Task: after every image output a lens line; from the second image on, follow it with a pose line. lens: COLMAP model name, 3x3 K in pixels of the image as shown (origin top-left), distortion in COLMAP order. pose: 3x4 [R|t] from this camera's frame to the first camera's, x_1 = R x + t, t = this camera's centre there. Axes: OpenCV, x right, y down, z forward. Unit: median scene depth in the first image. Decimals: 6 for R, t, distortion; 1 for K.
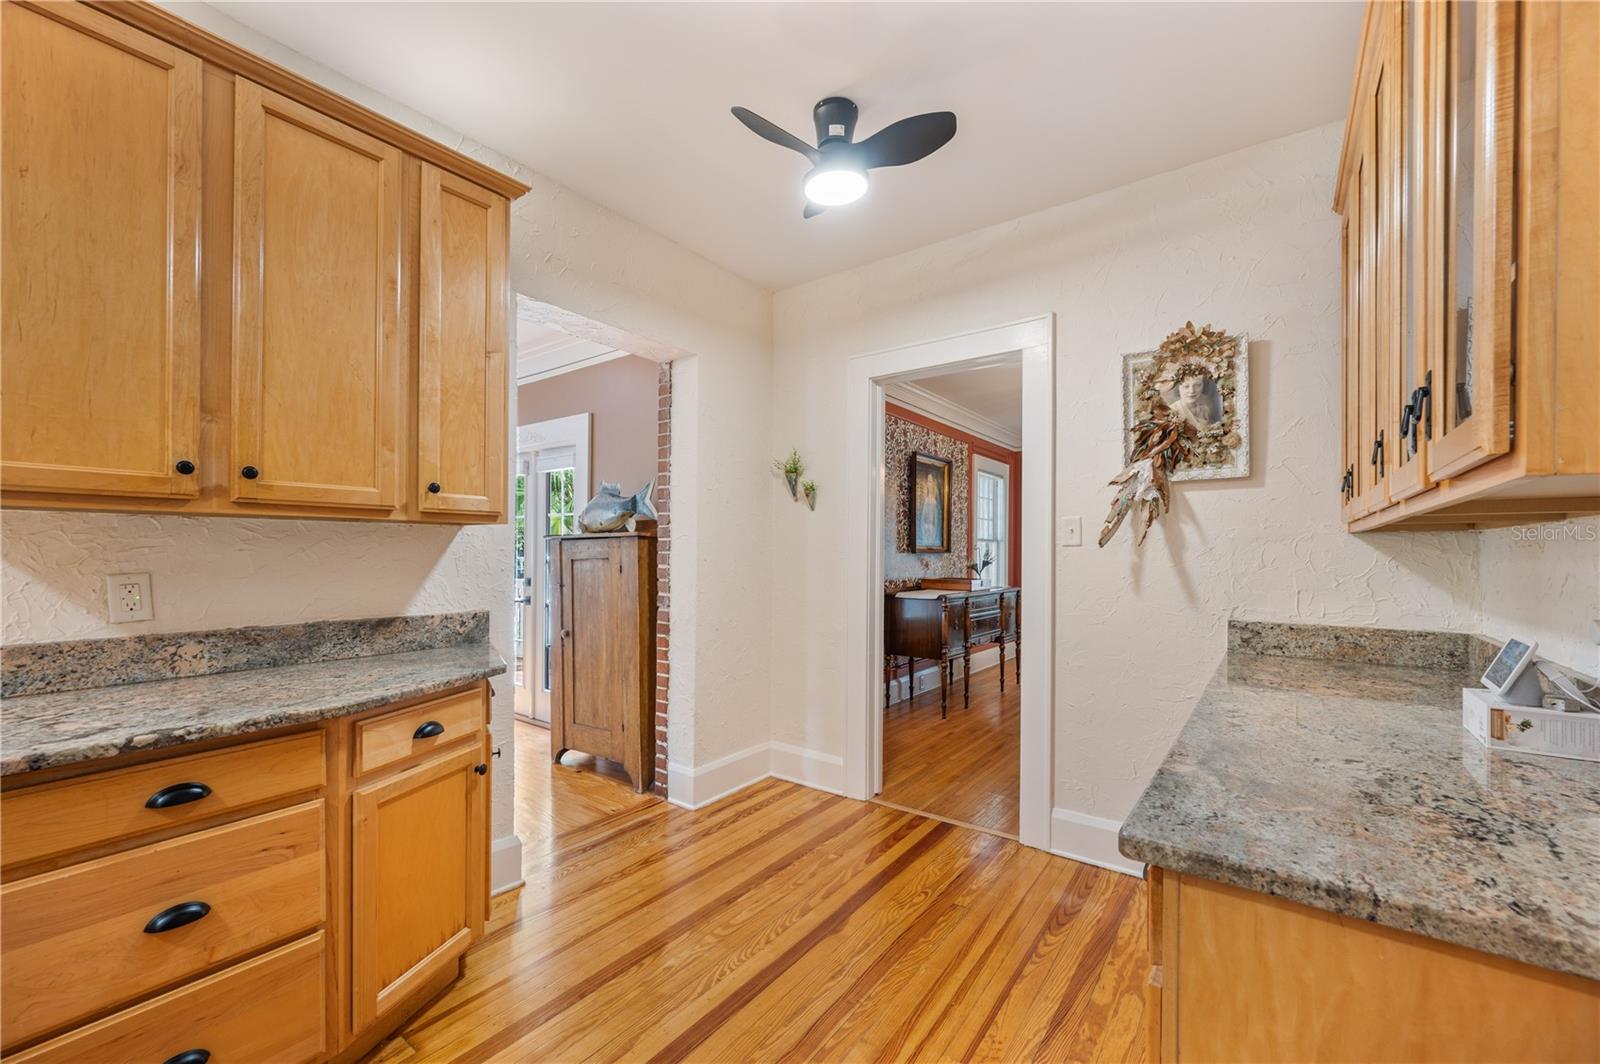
lens RADIAL K [[646.3, 0, 793.5], [0, 646.3, 546.6], [0, 0, 1]] dist [-0.003453, 0.001644]
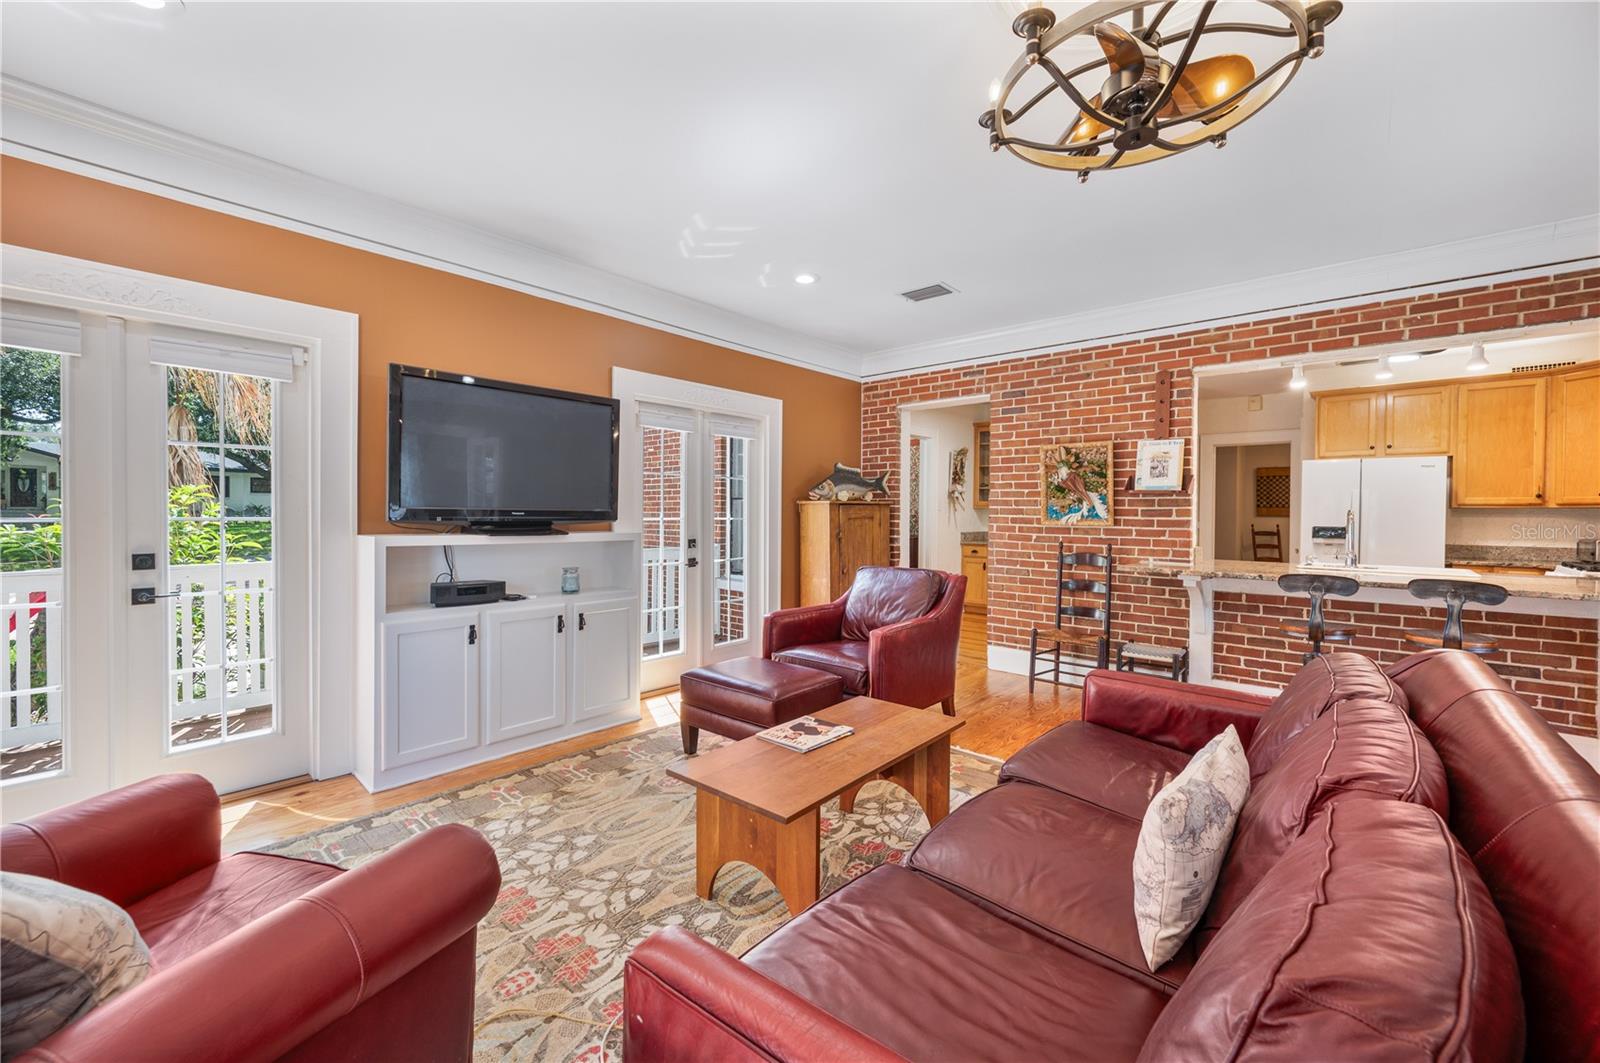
lens RADIAL K [[646.3, 0, 799.5], [0, 646.3, 519.8], [0, 0, 1]] dist [-0.003453, 0.001644]
pose [[0.087940, -0.017368, 0.995974, -2.854334], [-0.016904, 0.999678, 0.018925, -0.004026], [-0.995982, -0.018500, 0.087618, 1.588986]]
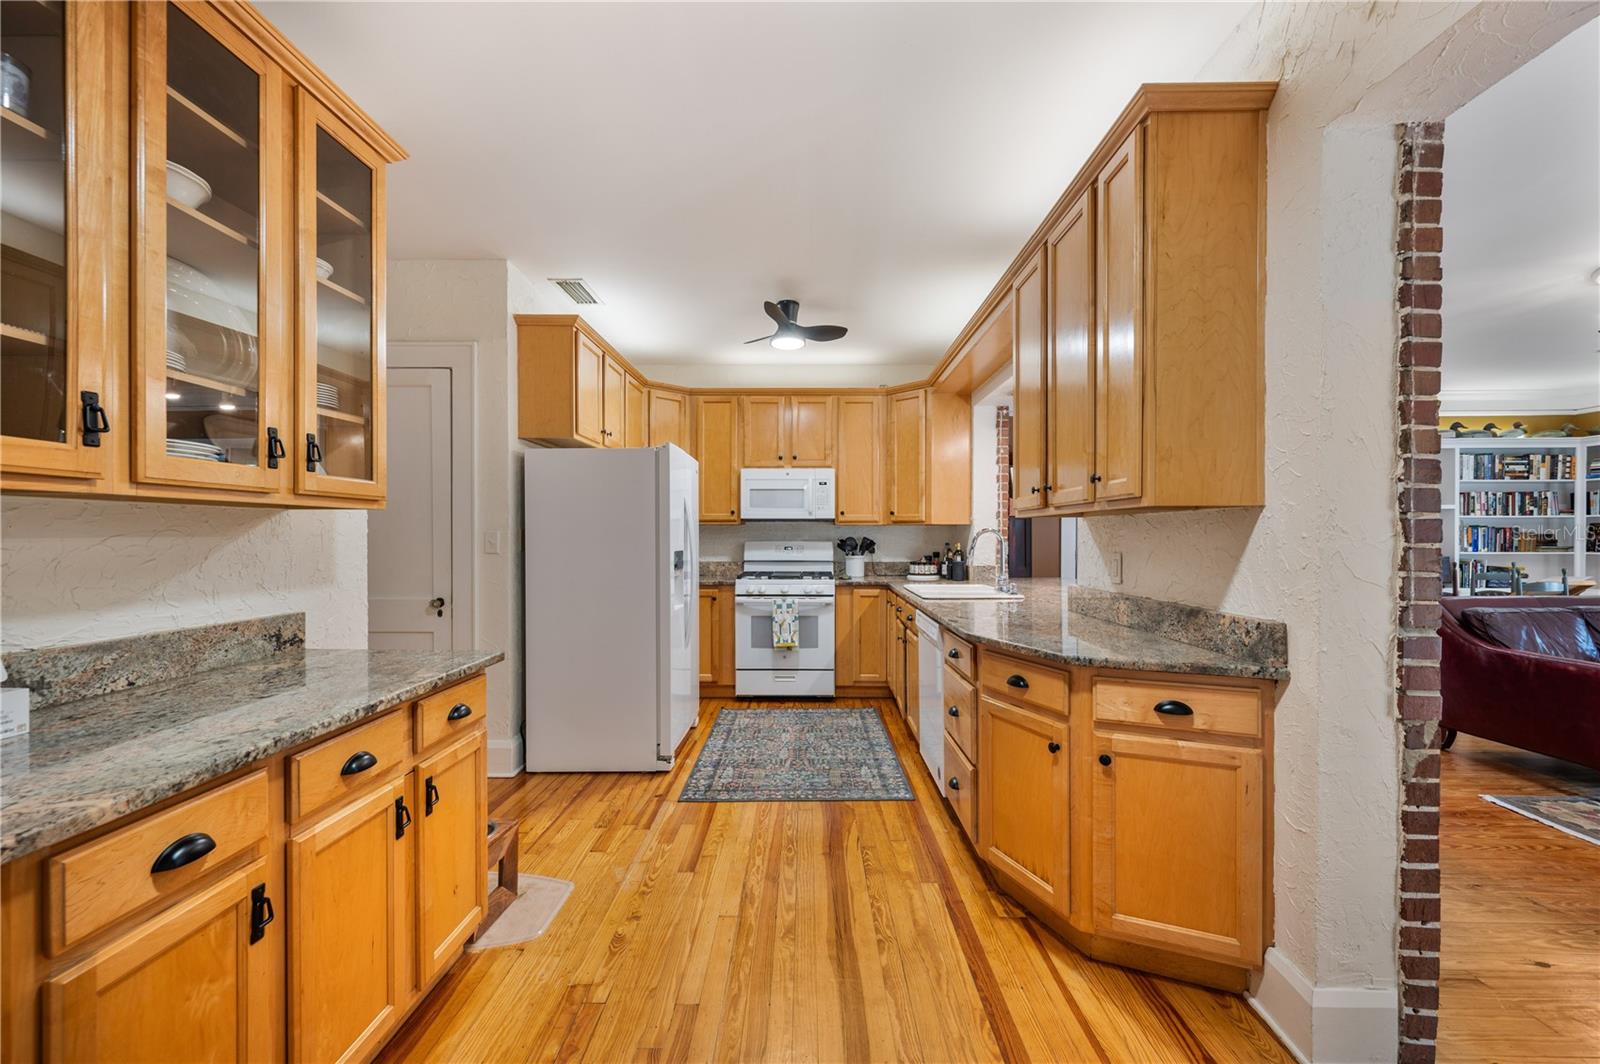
lens RADIAL K [[646.3, 0, 803.8], [0, 646.3, 535.6], [0, 0, 1]] dist [-0.003453, 0.001644]
pose [[-0.805216, -0.006656, -0.592945, 0.371224], [-0.001984, 0.999962, -0.008531, 0.009994], [0.592979, -0.005692, -0.805198, 1.280536]]
